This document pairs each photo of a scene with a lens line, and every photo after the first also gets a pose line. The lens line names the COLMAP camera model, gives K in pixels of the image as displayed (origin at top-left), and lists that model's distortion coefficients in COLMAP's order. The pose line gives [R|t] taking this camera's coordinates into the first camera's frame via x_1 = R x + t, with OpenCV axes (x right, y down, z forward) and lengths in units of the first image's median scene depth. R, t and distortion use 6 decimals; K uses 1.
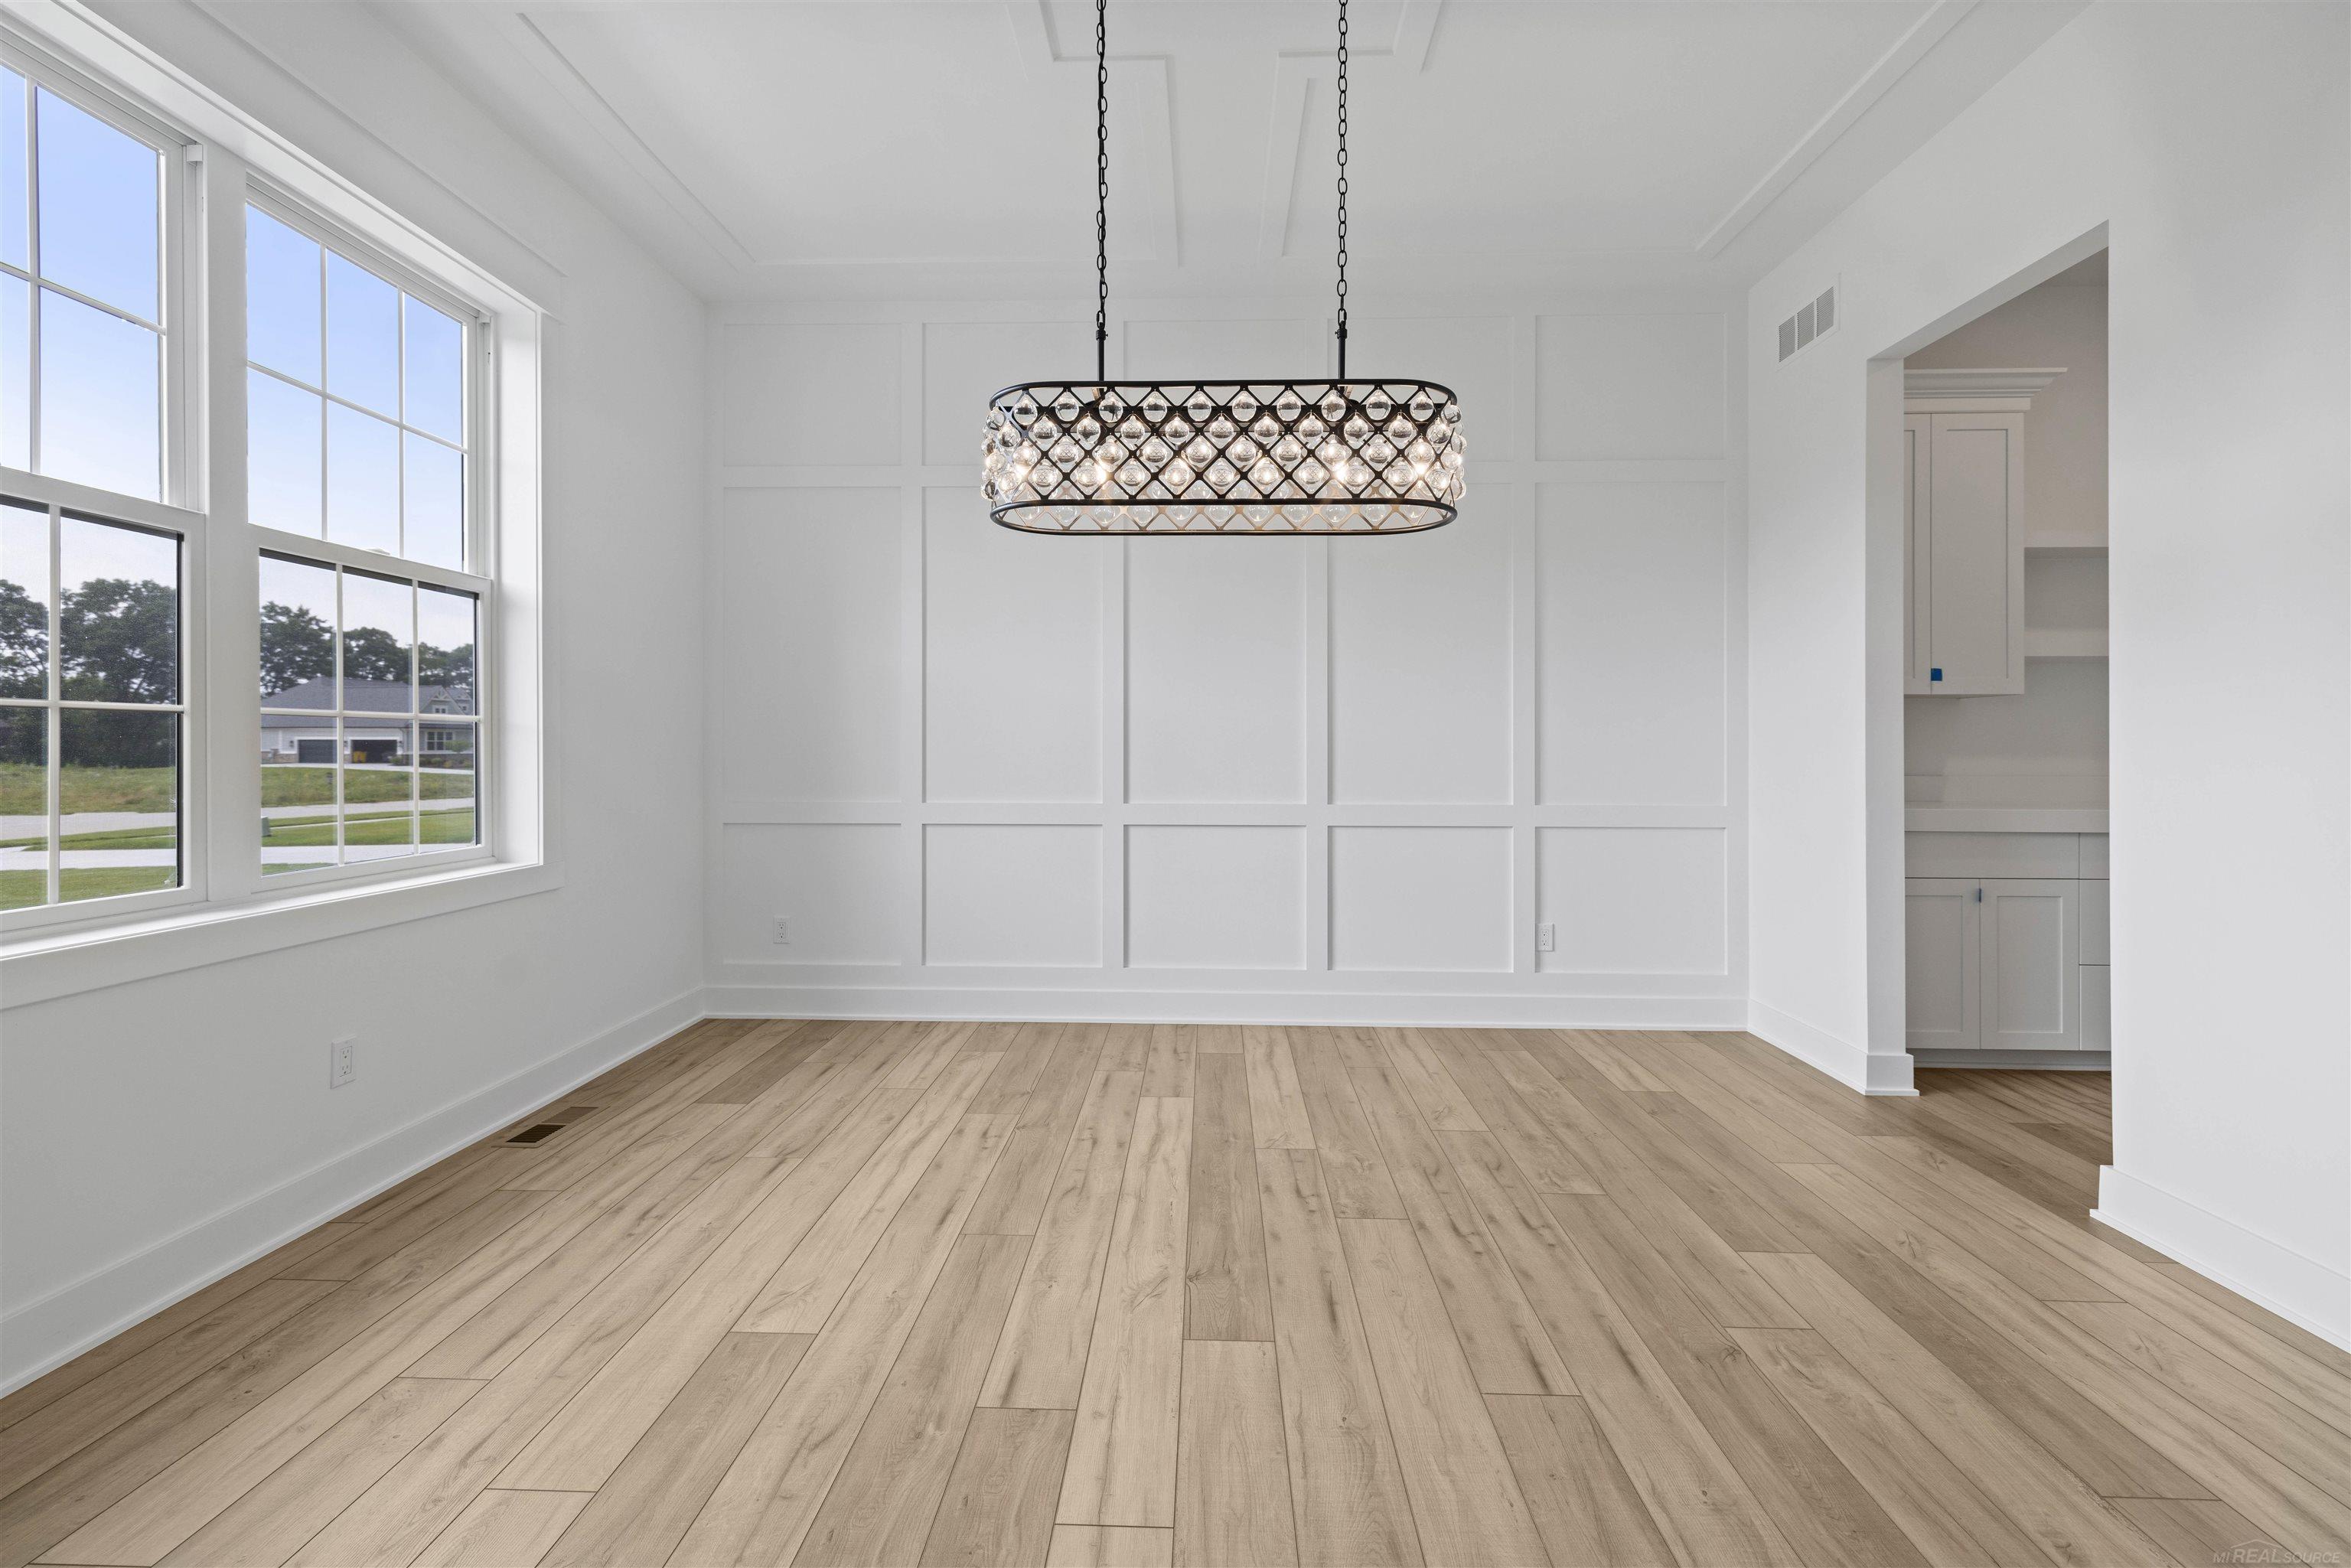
lens RADIAL K [[1001.0, 0, 1169.9], [0, 1001.0, 754.1], [0, 0, 1]] dist [0.000255, 0.000155]
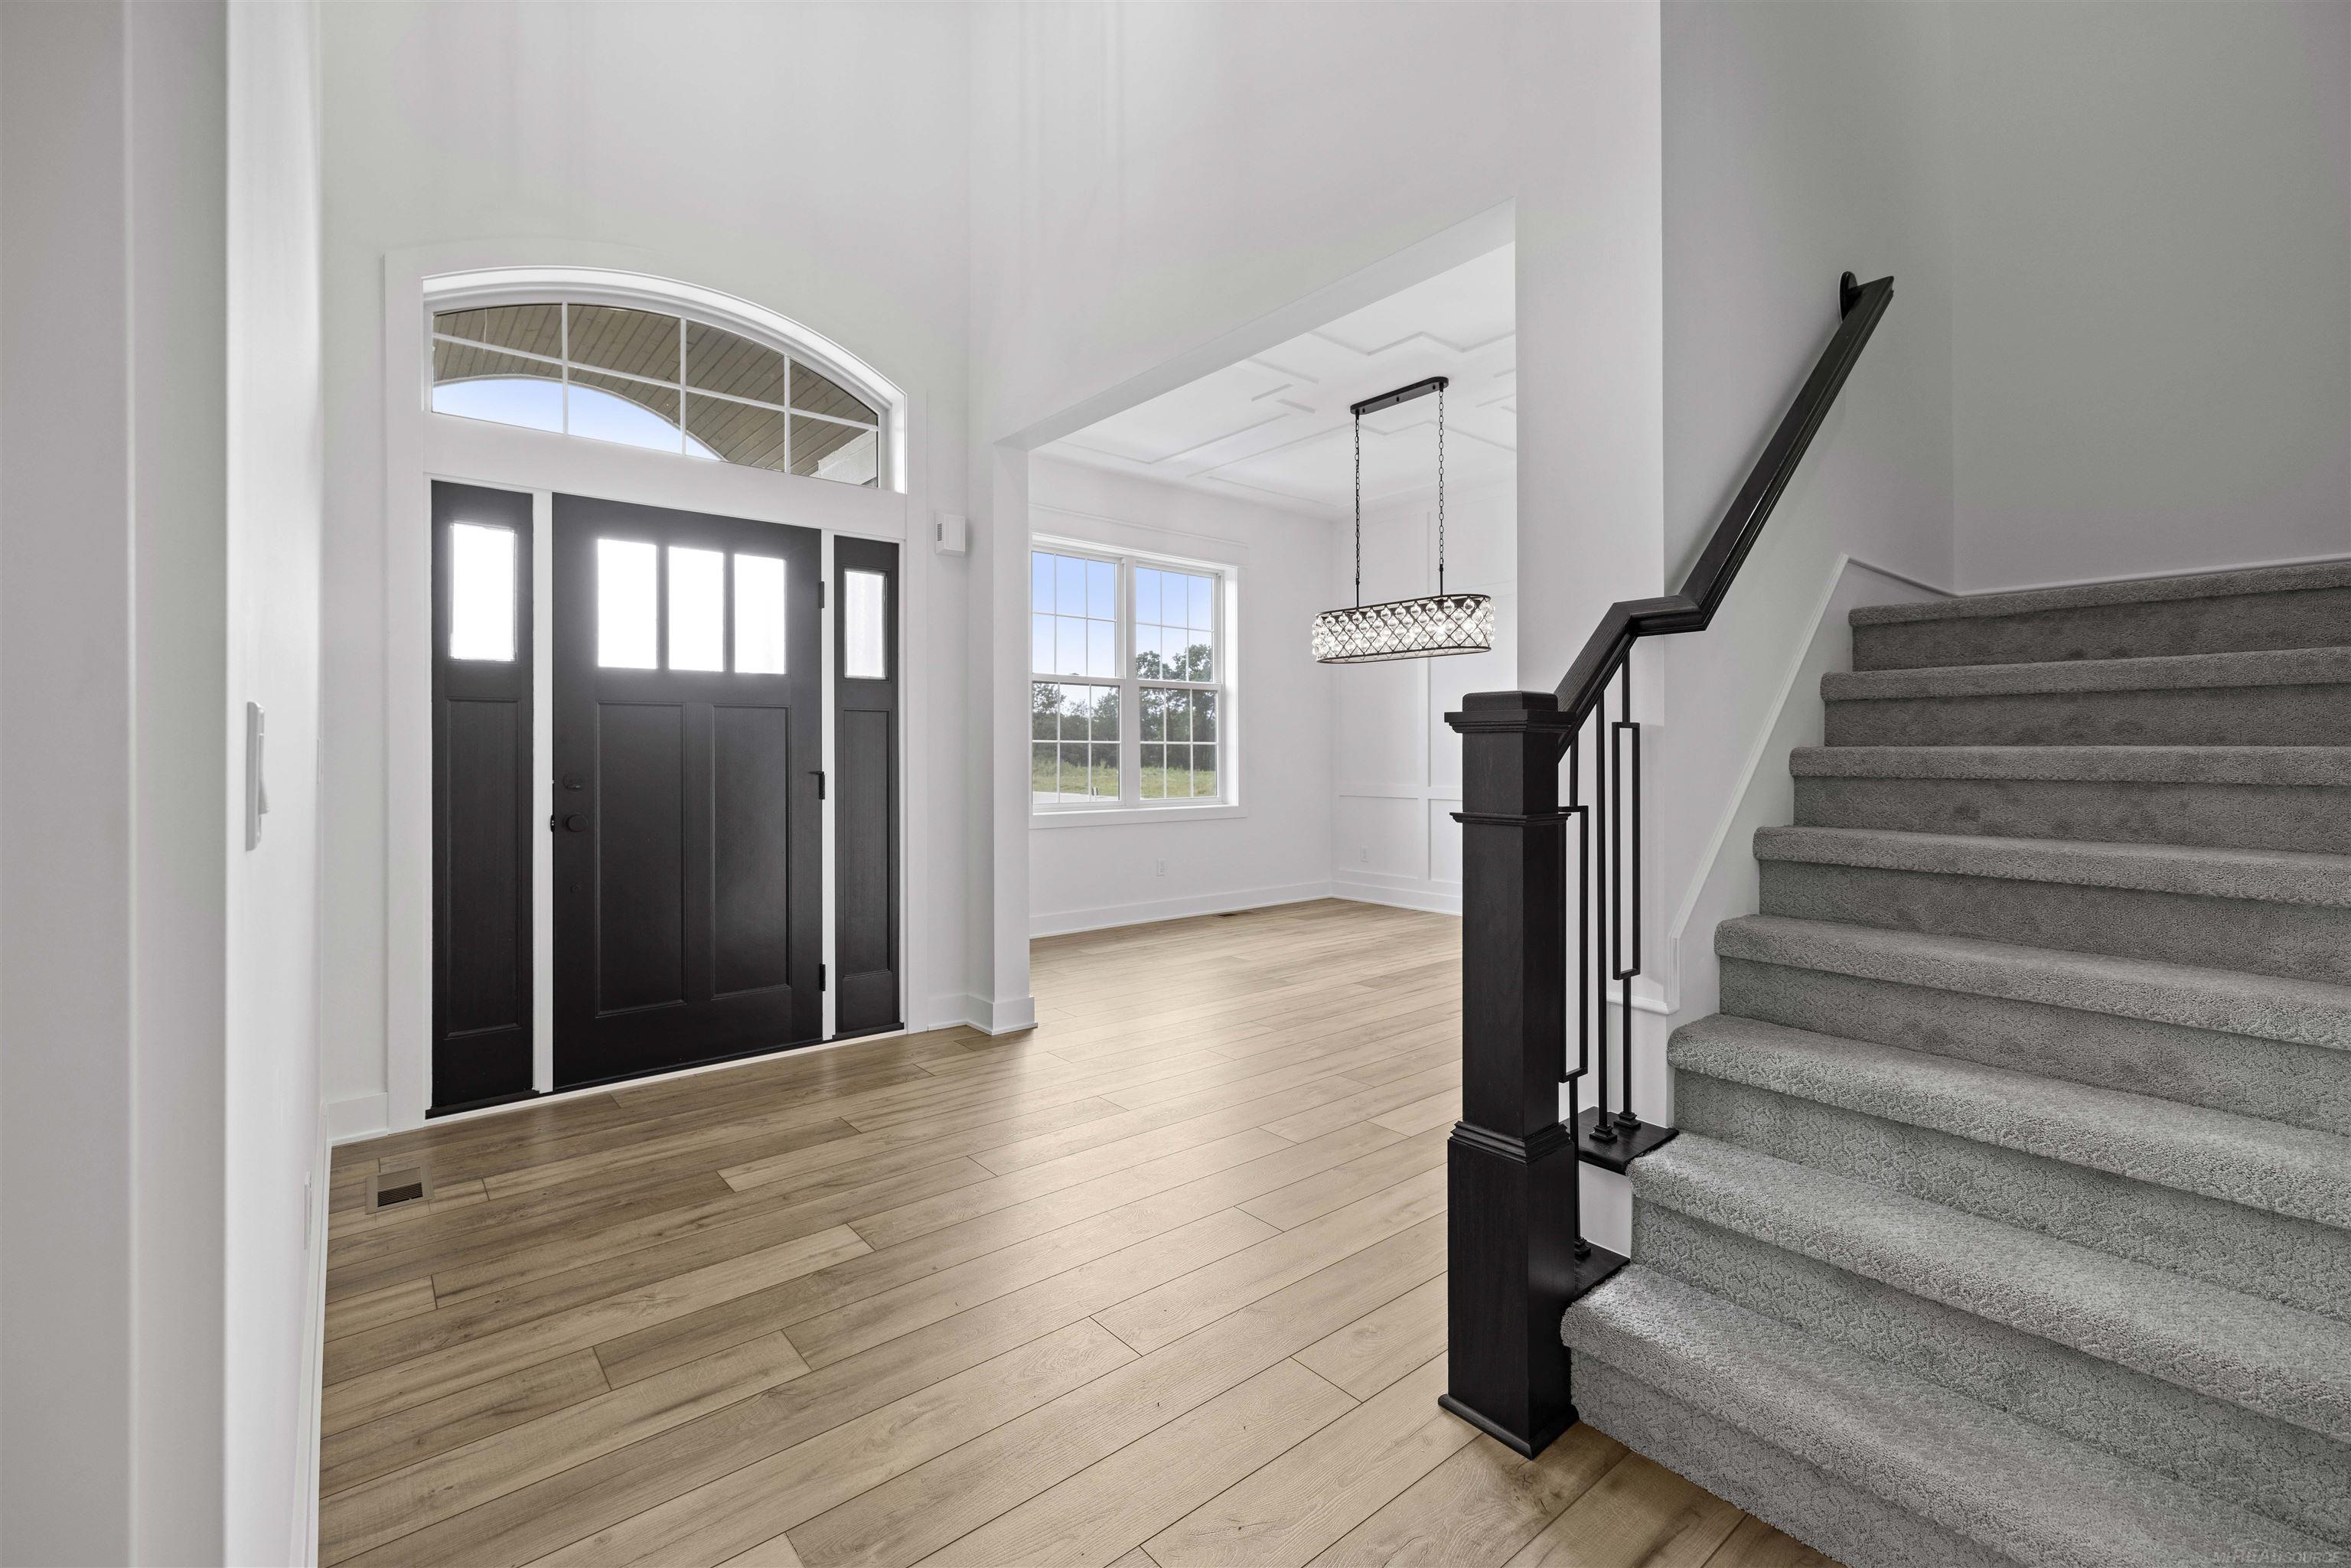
lens RADIAL K [[1001.0, 0, 1167.9], [0, 1001.0, 744.6], [0, 0, 1]] dist [0.000255, 0.000155]
pose [[0.665469, -0.008324, -0.746379, 1.262549], [-0.004662, 0.999872, -0.015308, 0.006412], [0.746411, 0.013666, 0.665345, -0.842294]]
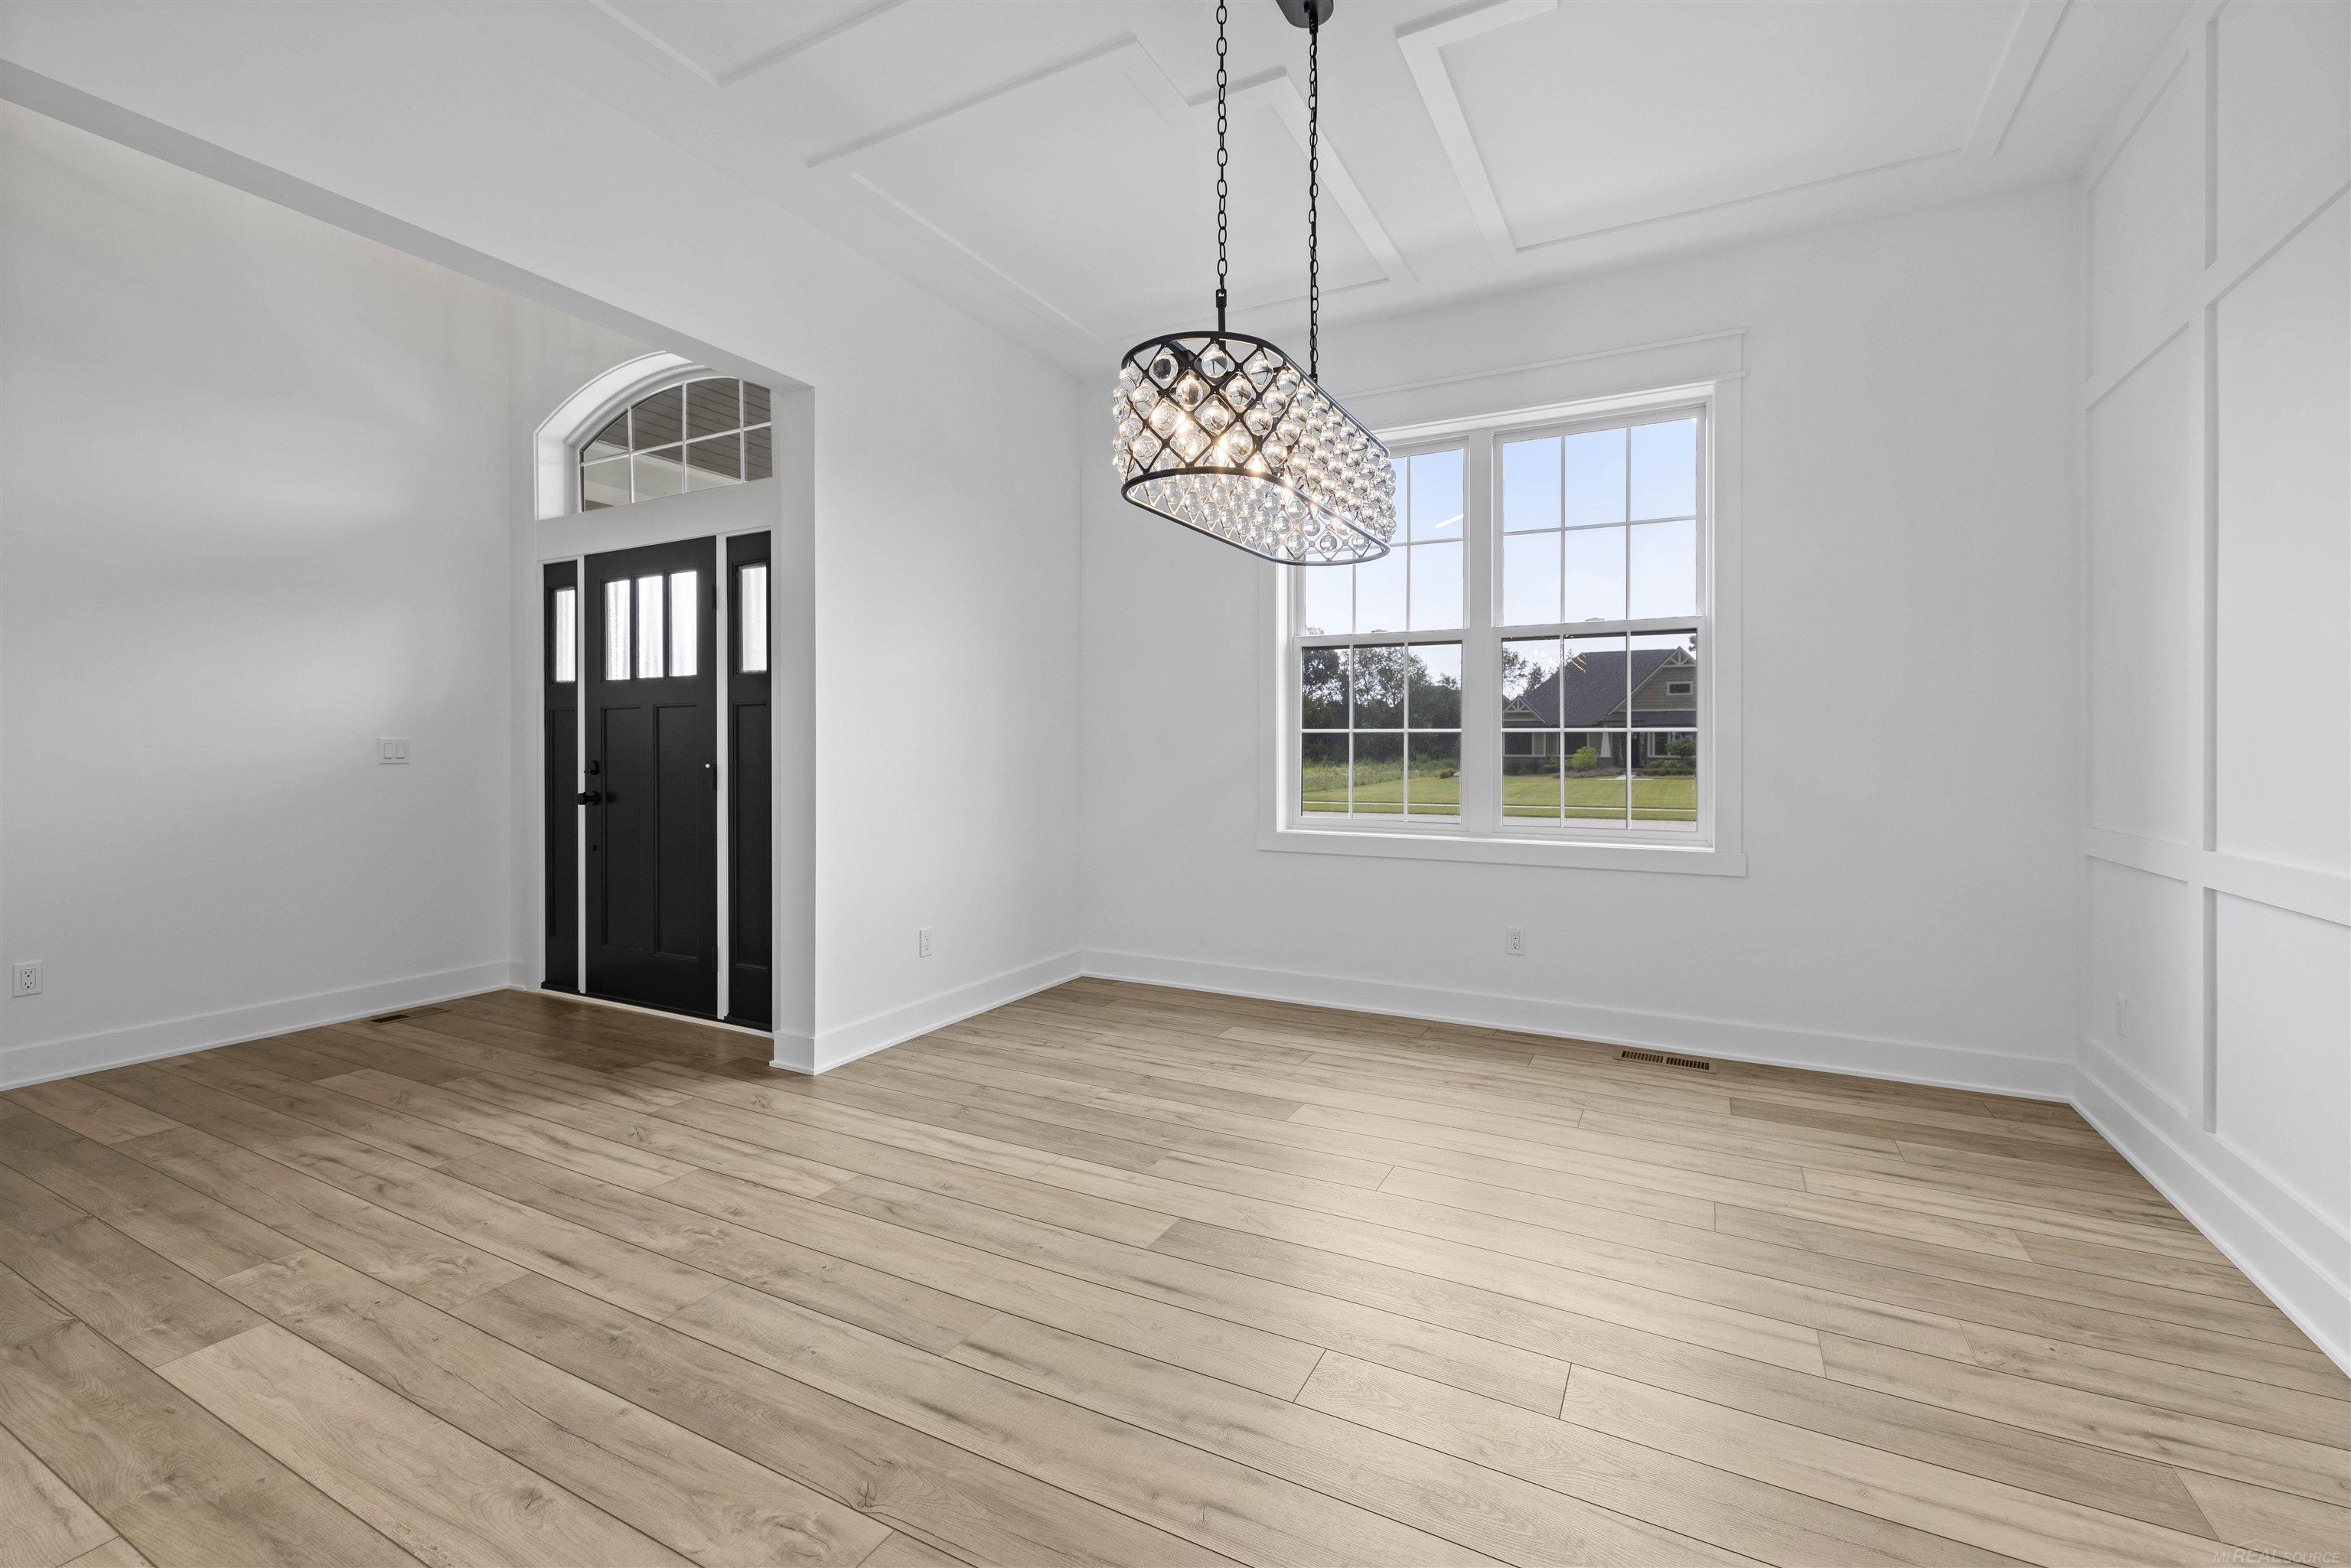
lens RADIAL K [[1001.0, 0, 1172.4], [0, 1001.0, 743.5], [0, 0, 1]] dist [0.000255, 0.000155]
pose [[-0.436027, -0.005681, -0.899916, 0.895639], [-0.008705, 0.999960, -0.002094, -0.009765], [0.899892, 0.006920, -0.436059, 1.187462]]
